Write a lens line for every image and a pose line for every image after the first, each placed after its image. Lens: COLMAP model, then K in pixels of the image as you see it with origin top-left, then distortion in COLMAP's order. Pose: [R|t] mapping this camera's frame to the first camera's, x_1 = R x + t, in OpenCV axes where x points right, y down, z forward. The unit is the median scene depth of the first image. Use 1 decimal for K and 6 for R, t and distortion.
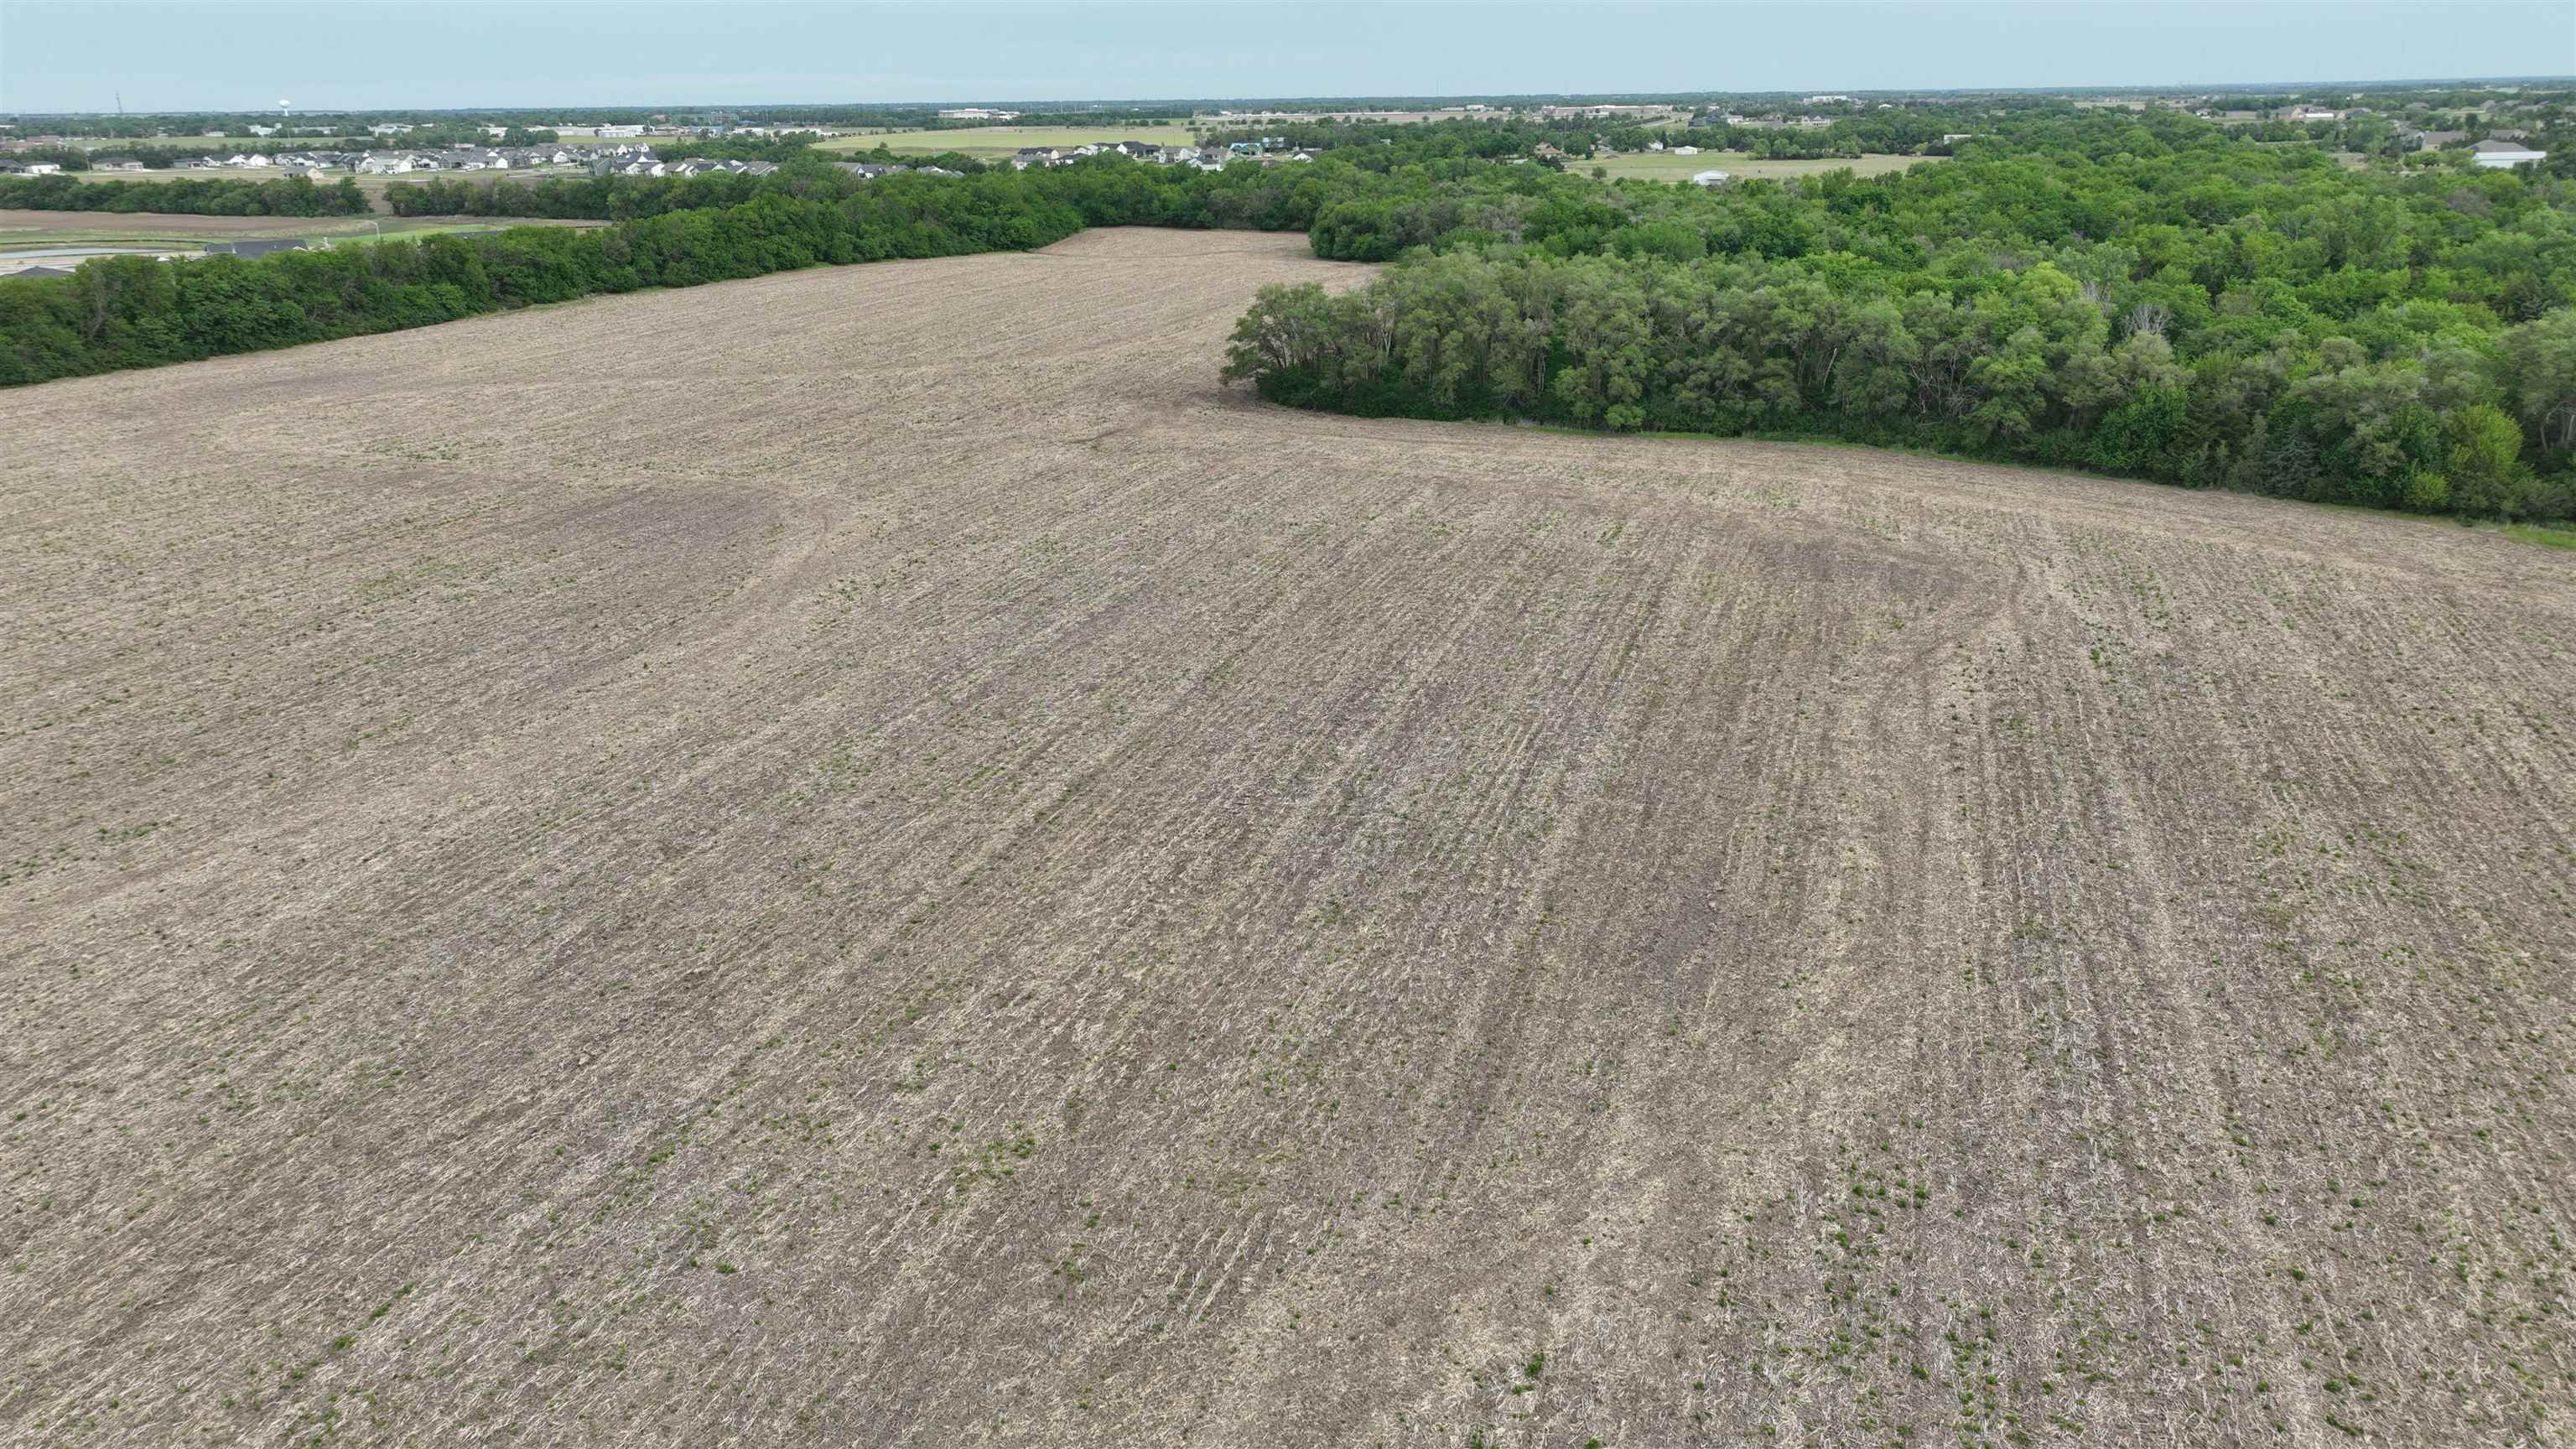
lens RADIAL K [[1814.6, 0, 1294.9], [0, 1814.6, 723.7], [0, 0, 1]] dist [0.005949, 0.004306]
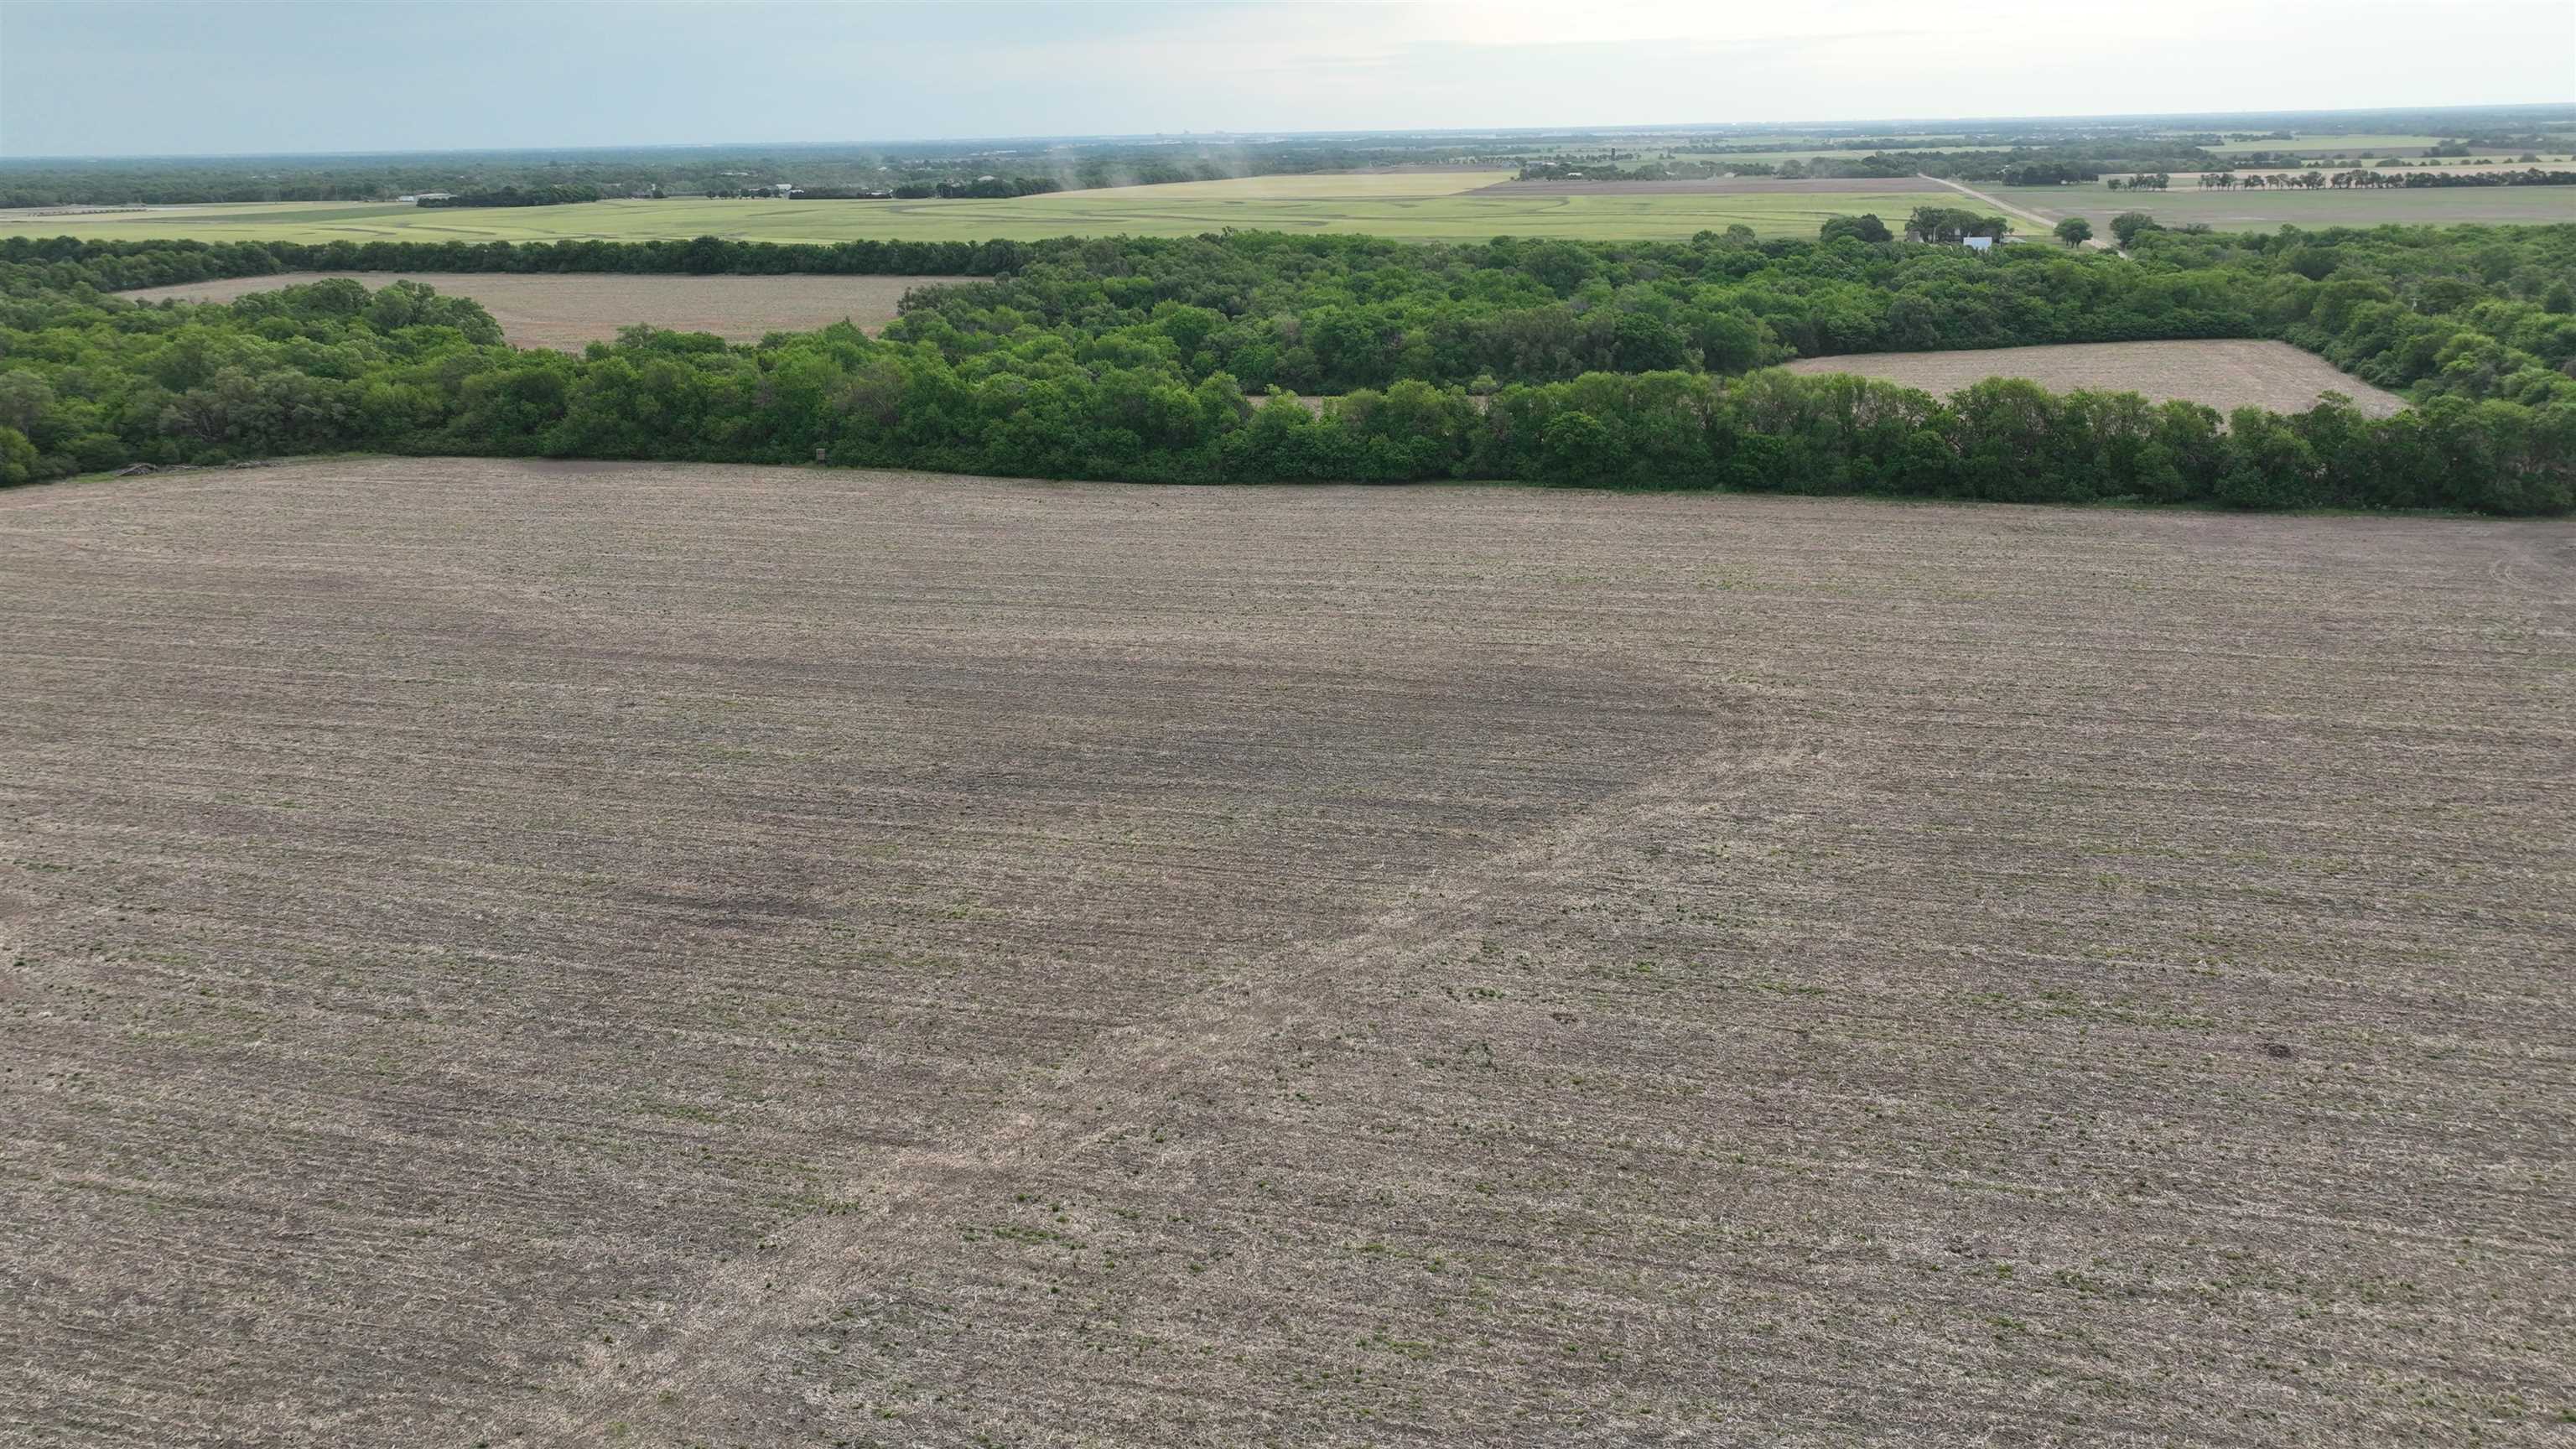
lens RADIAL K [[1821.5, 0, 1294.1], [0, 1821.5, 720.1], [0, 0, 1]] dist [-0.008533, 0.024823]
pose [[-0.067965, -0.293495, 0.953542, -0.977588], [0.346511, 0.889311, 0.298423, -0.005207], [-0.935581, 0.350695, 0.041257, -0.154300]]
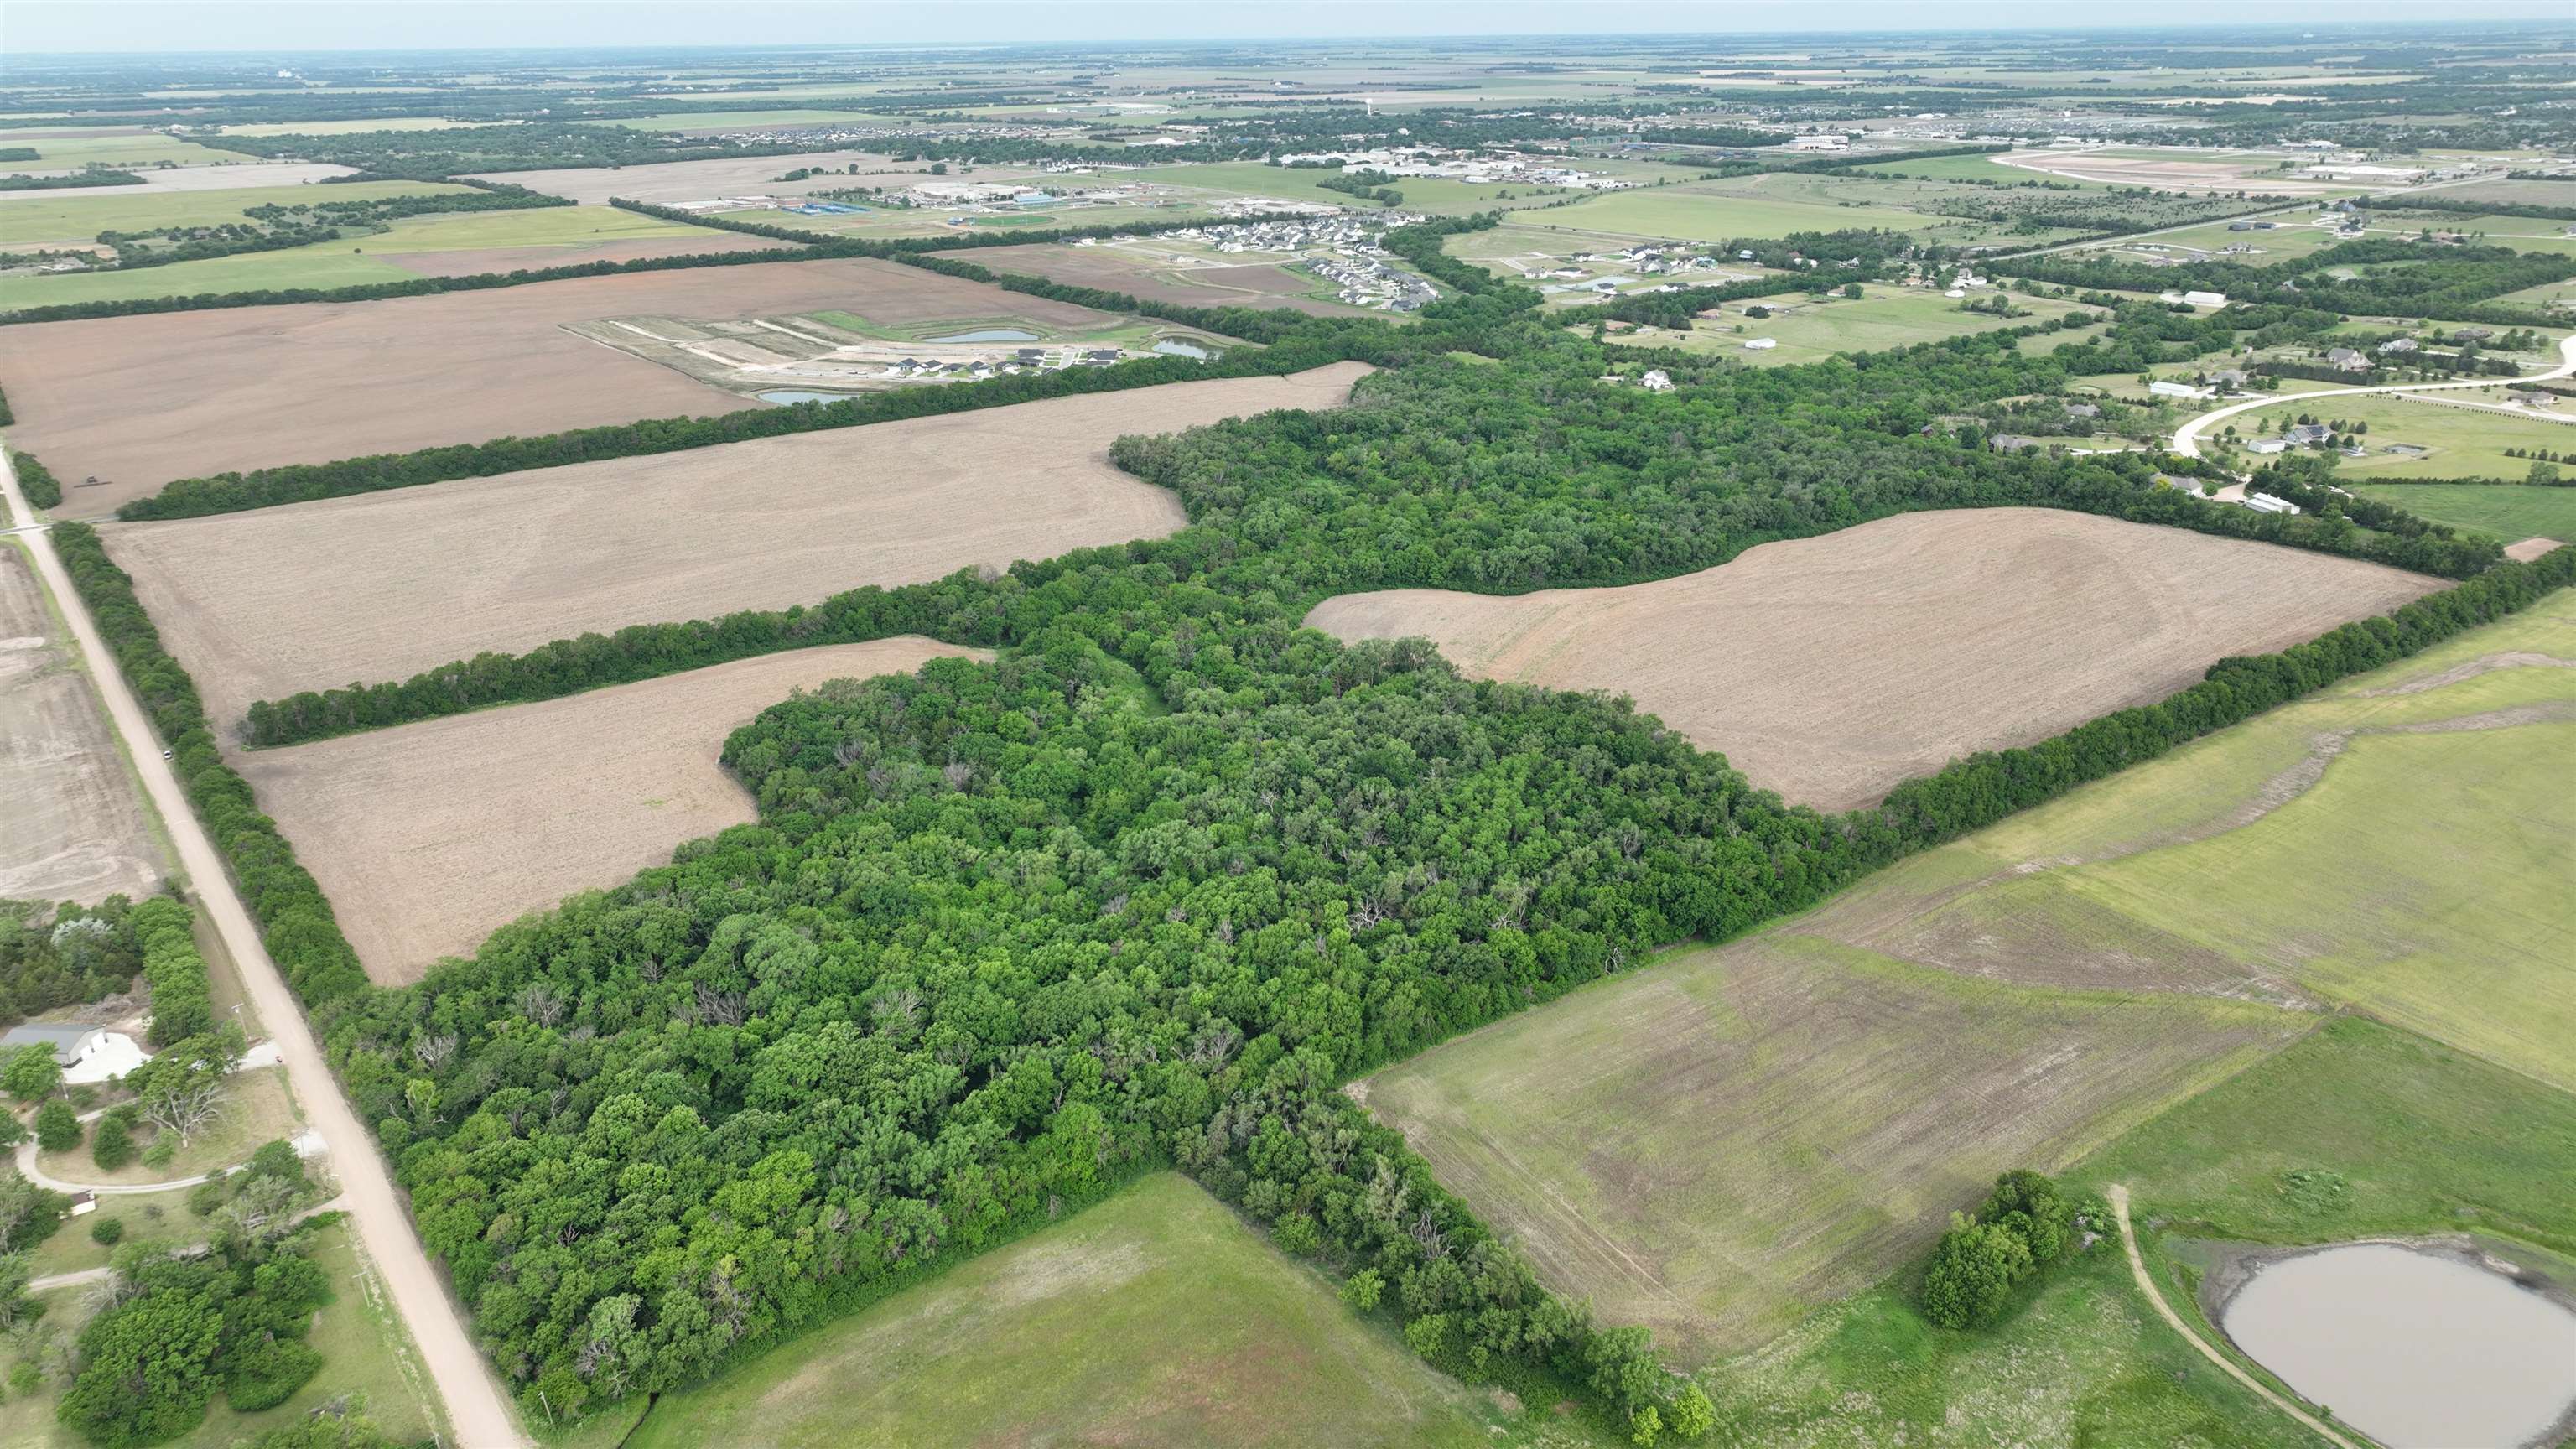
lens RADIAL K [[1808.7, 0, 1300.8], [0, 1808.7, 724.6], [0, 0, 1]] dist [0.000901, 0.013821]
pose [[0.832097, 0.204953, -0.515372, 2.686618], [-0.182064, 0.978663, 0.095241, -0.071857], [0.523895, 0.014581, 0.851658, -2.341191]]
